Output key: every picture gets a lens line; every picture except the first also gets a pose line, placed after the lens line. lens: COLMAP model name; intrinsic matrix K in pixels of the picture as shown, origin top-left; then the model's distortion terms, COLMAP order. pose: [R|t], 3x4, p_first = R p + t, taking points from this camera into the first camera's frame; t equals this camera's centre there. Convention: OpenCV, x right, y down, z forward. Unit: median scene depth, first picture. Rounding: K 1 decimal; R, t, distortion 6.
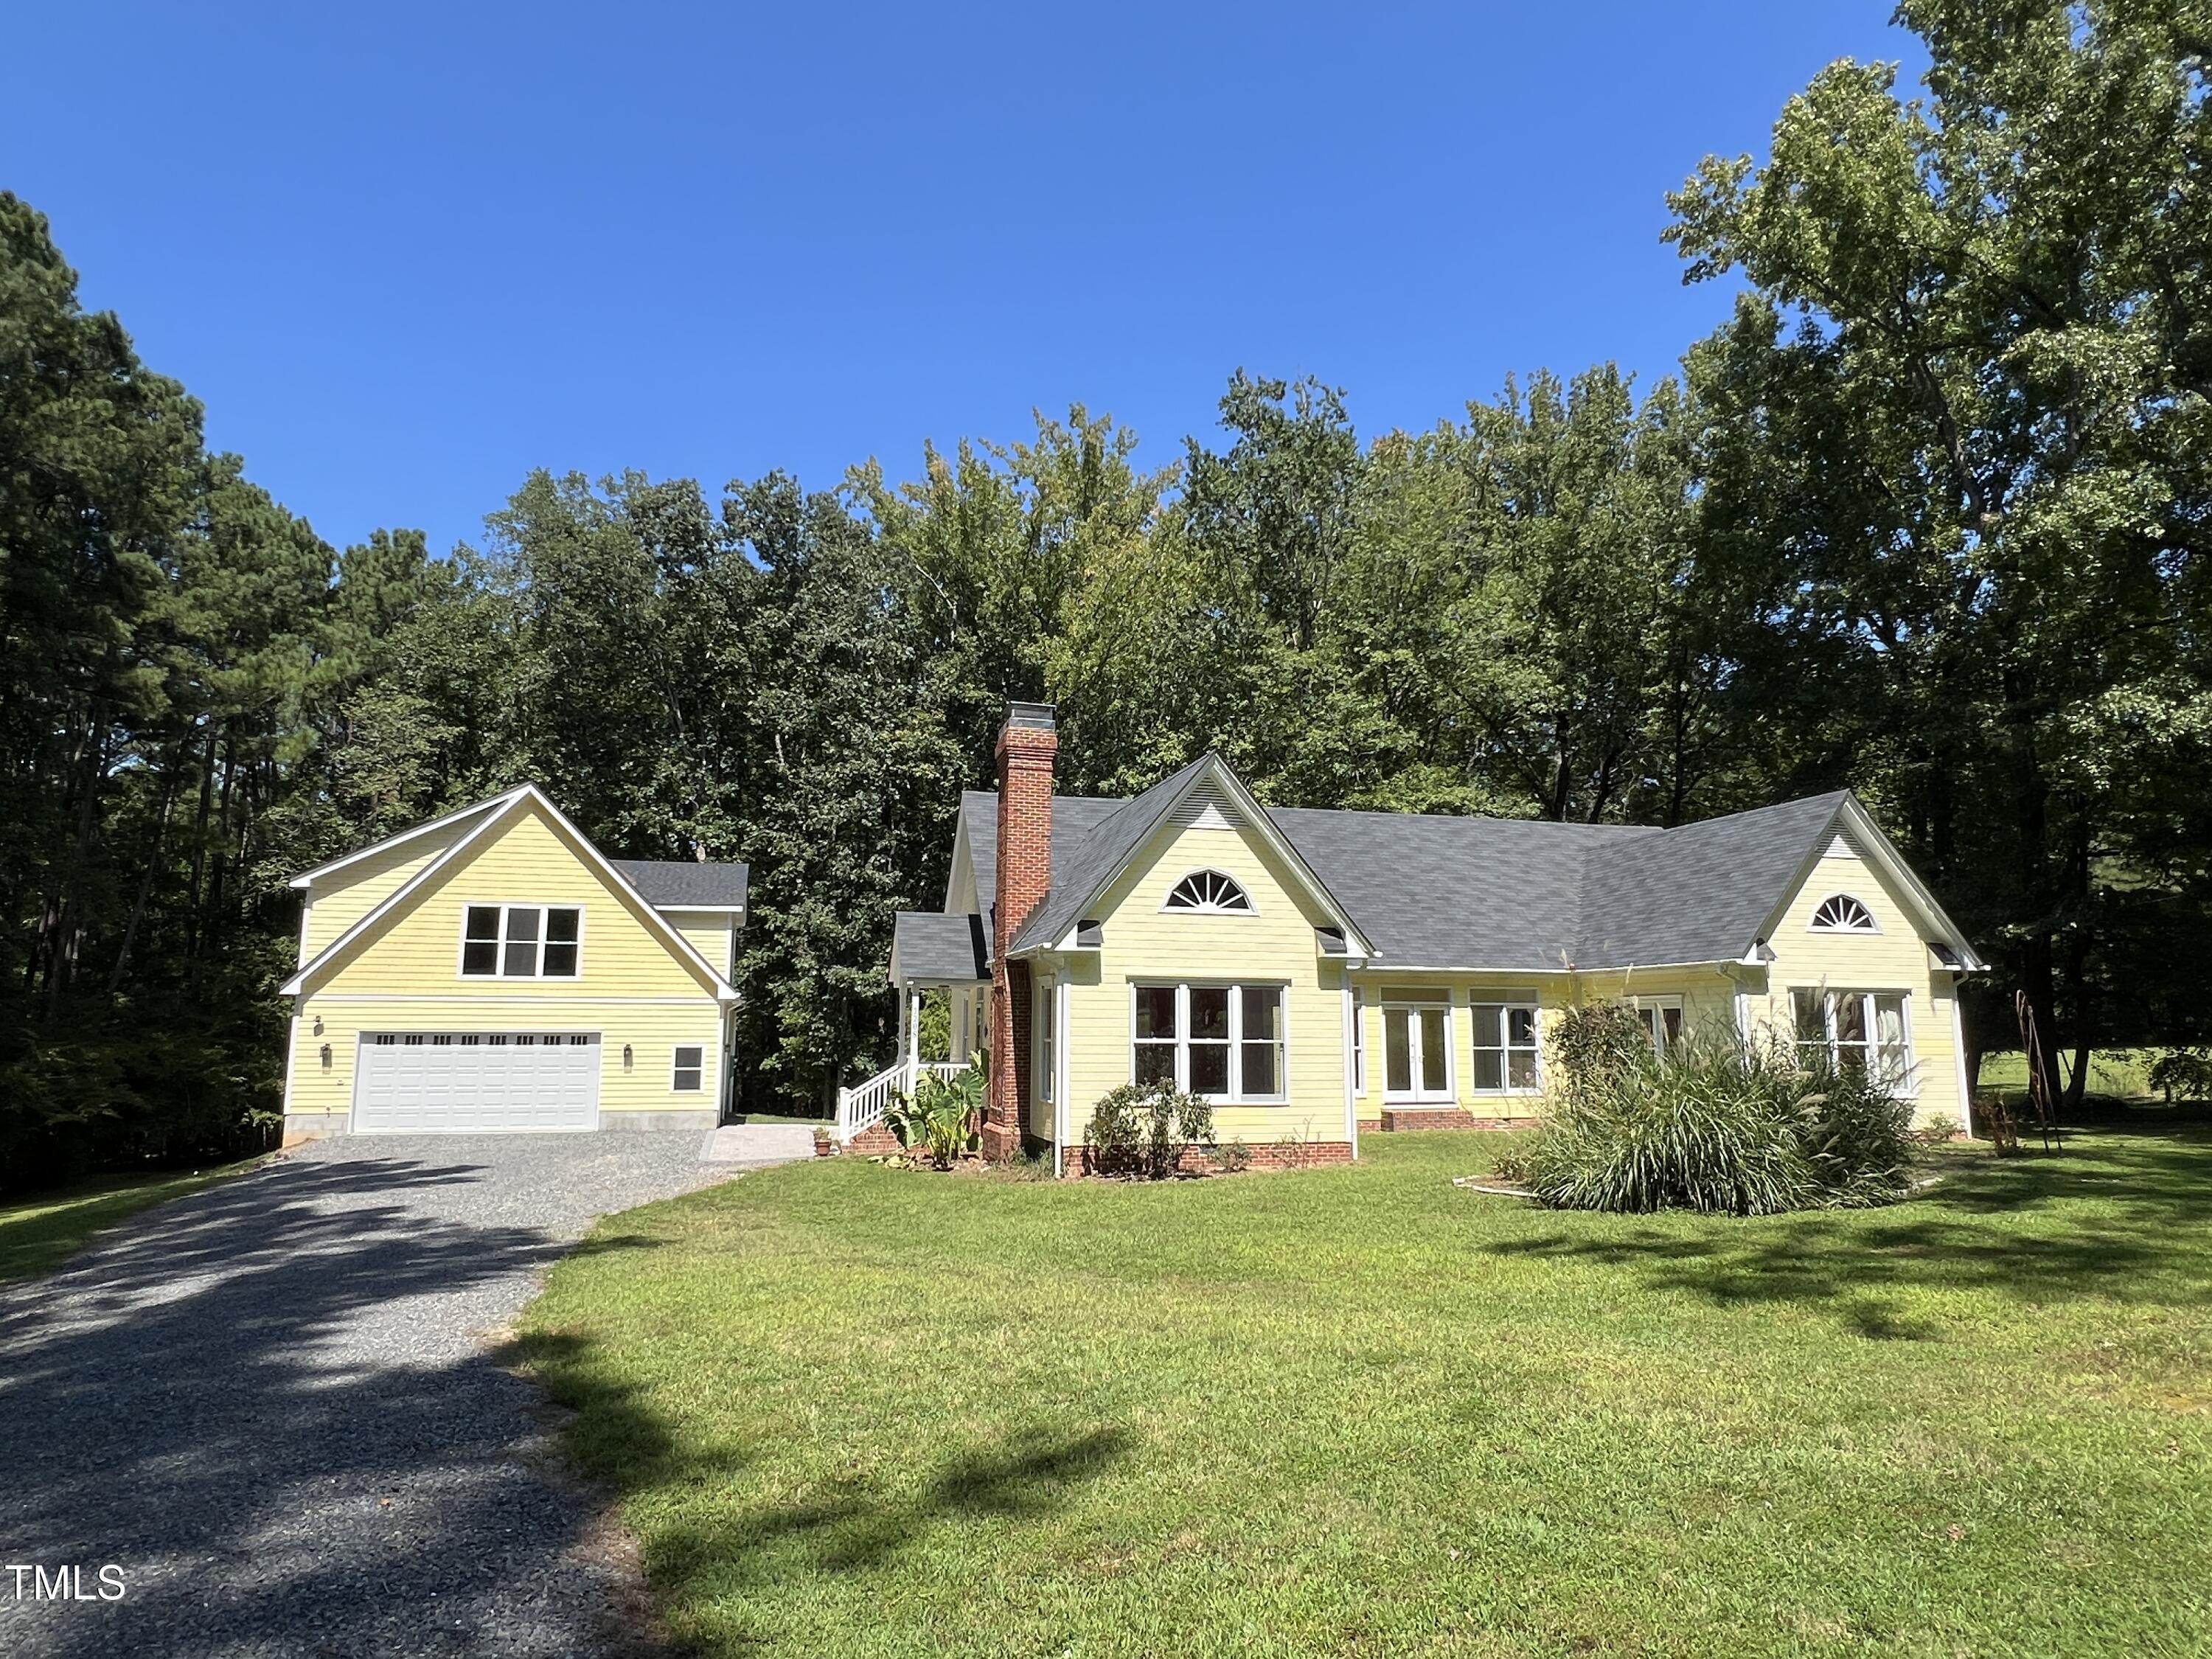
lens RADIAL K [[1275.1, 0, 1103.6], [0, 1275.1, 832.1], [0, 0, 1]] dist [0.002949, 0.000250]
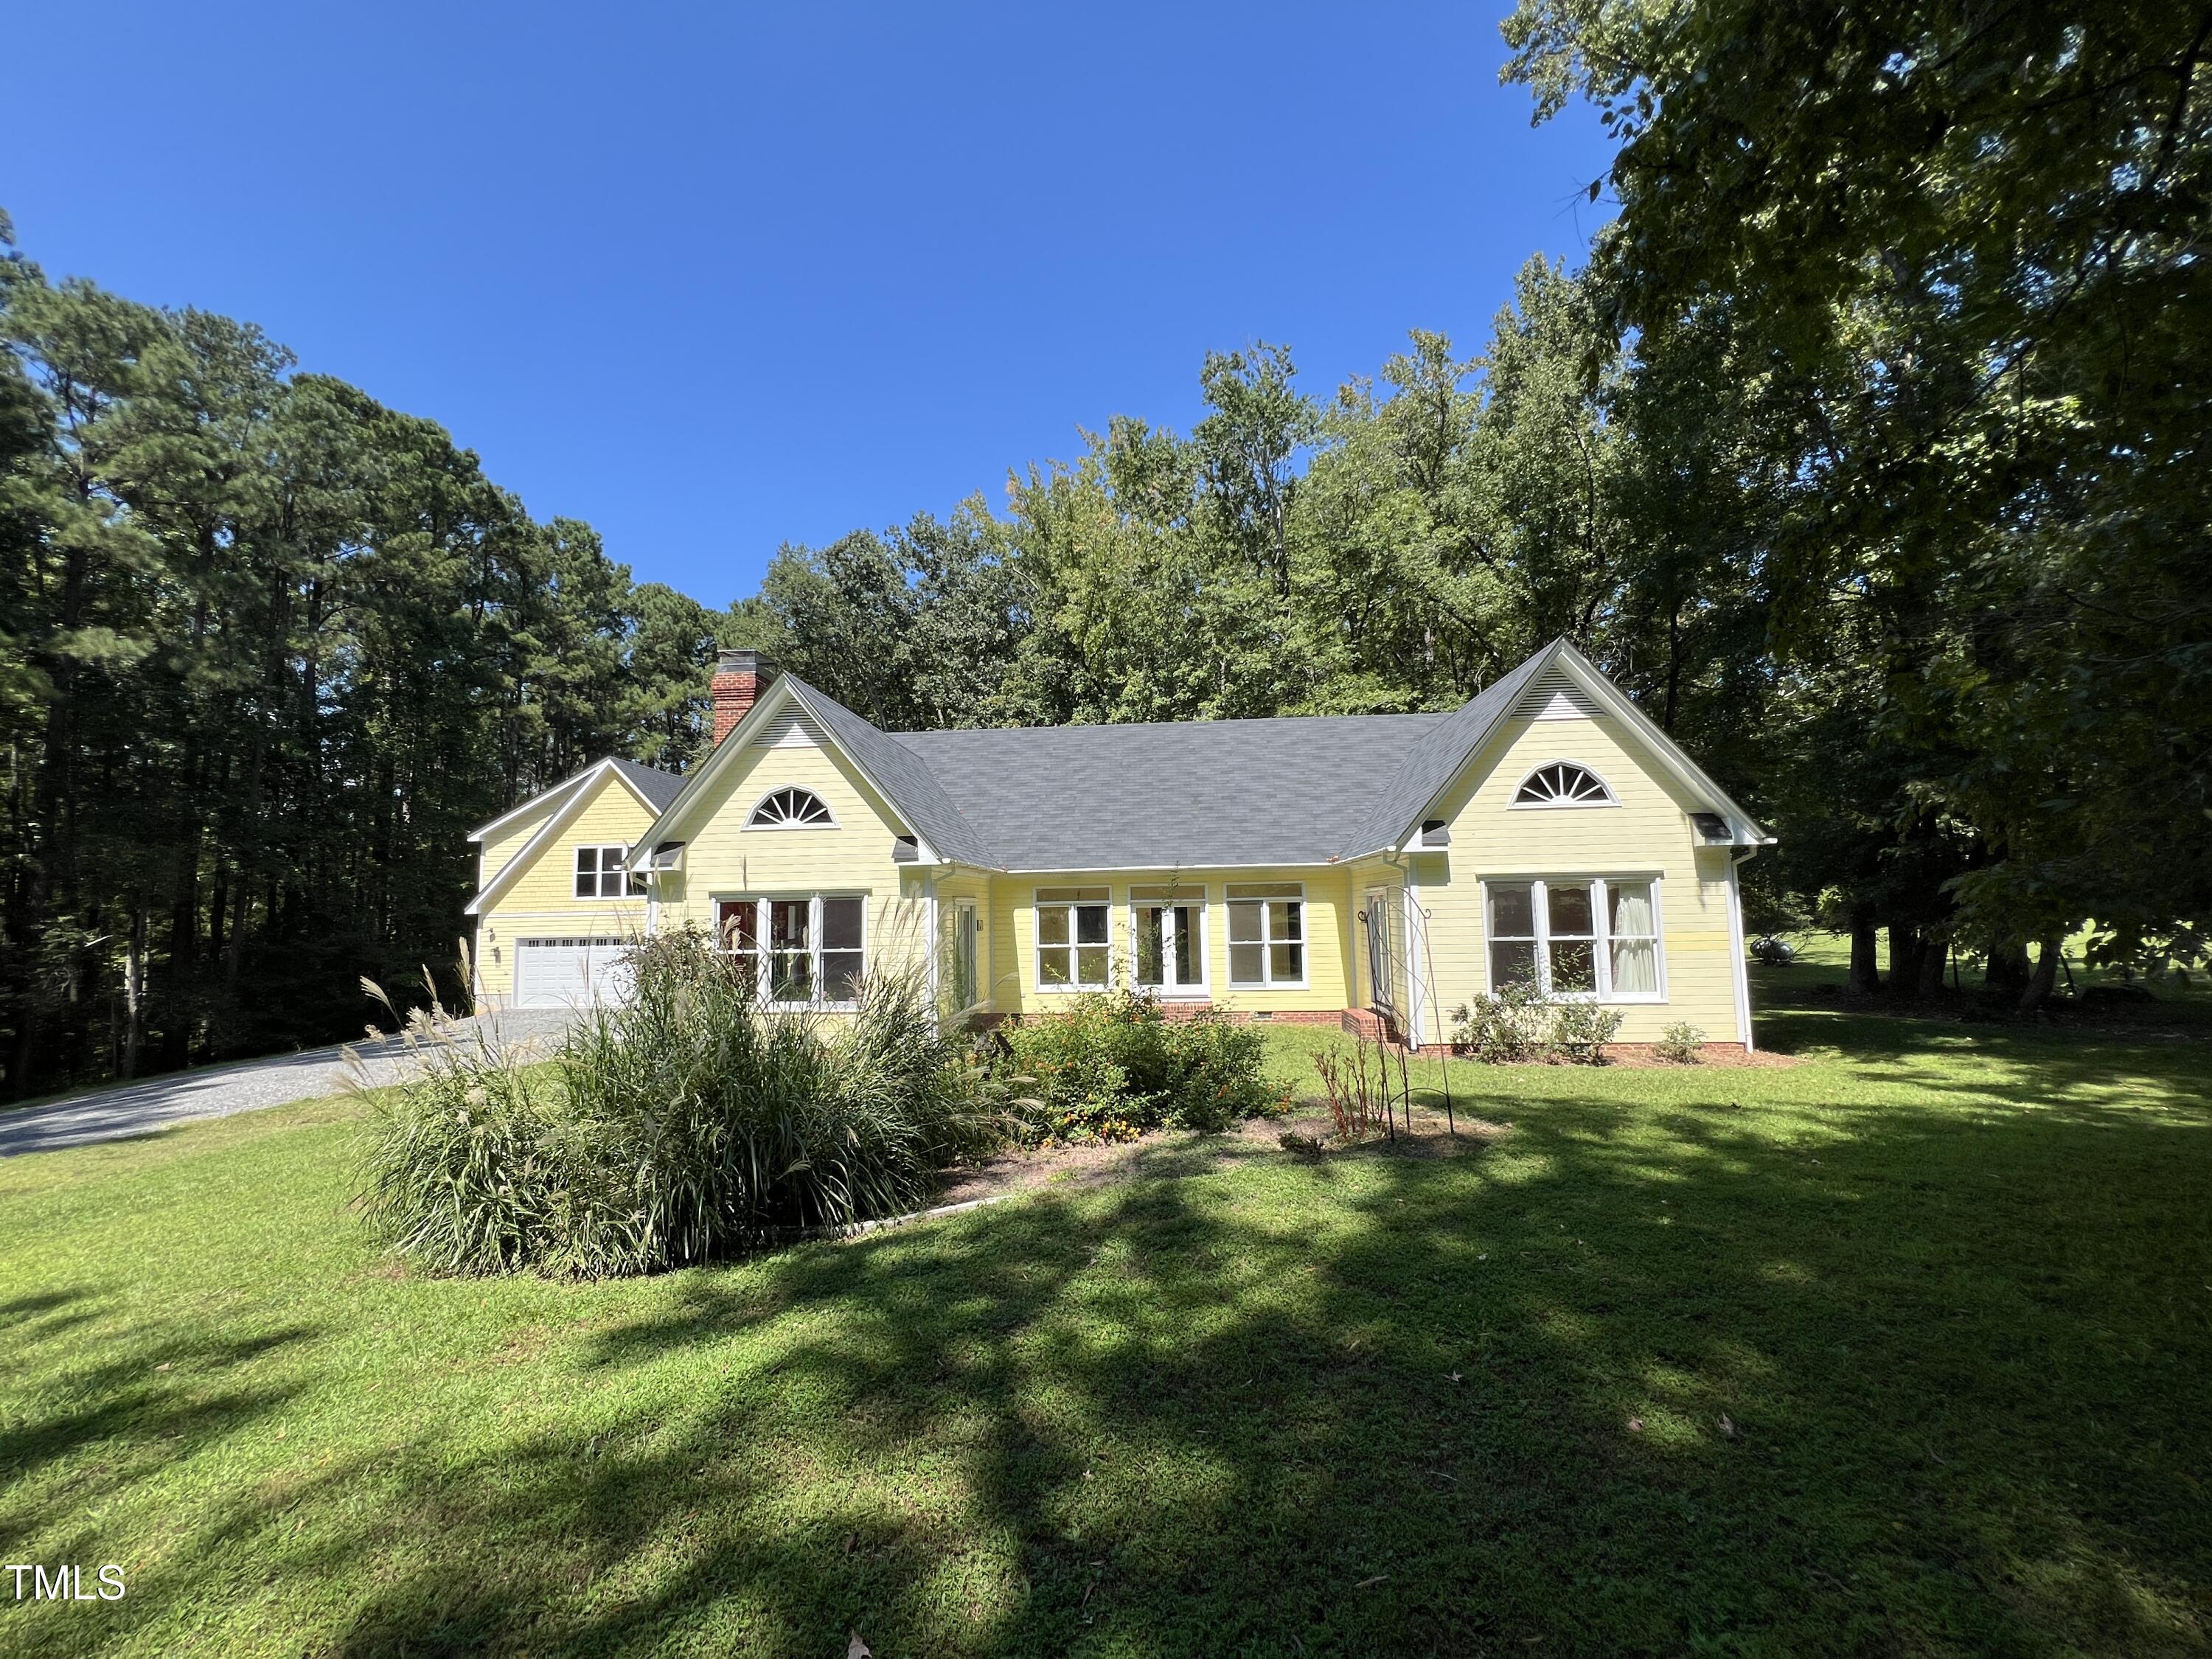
lens RADIAL K [[882.8, 0, 1107.6], [0, 882.8, 826.3], [0, 0, 1]] dist [-0.004071, 0.000249]
pose [[0.940877, -0.055600, -0.334153, 0.440635], [0.075505, 0.996043, 0.046867, 0.036730], [0.330225, -0.069326, 0.941353, 0.315435]]
